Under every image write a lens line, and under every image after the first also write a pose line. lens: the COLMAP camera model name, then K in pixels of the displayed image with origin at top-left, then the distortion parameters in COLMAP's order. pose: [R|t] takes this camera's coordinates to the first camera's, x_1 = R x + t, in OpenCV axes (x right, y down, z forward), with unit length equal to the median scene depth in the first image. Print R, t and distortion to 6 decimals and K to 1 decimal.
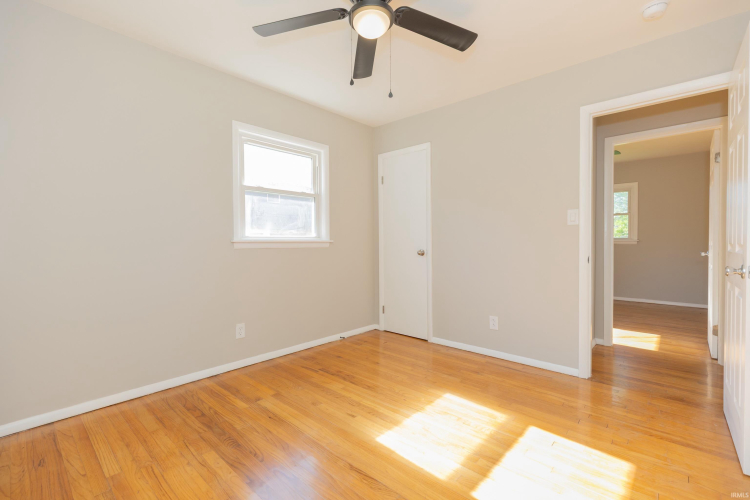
lens RADIAL K [[330.7, 0, 368.0], [0, 330.7, 249.3], [0, 0, 1]] dist [0.000675, 0.000277]
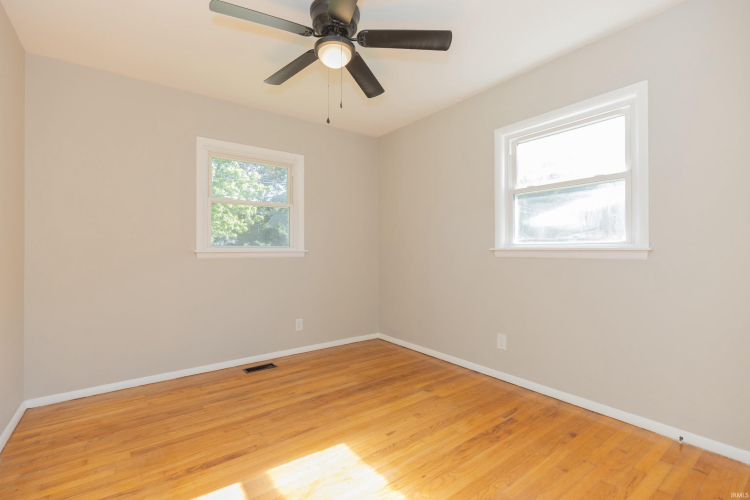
lens RADIAL K [[338.8, 0, 369.8], [0, 338.8, 248.2], [0, 0, 1]] dist [0.002549, 0.000354]
pose [[-0.175691, 0.002095, -0.984443, 0.750560], [-0.014977, 0.999876, 0.004801, -0.030138], [0.984331, 0.015587, -0.175638, 0.896096]]
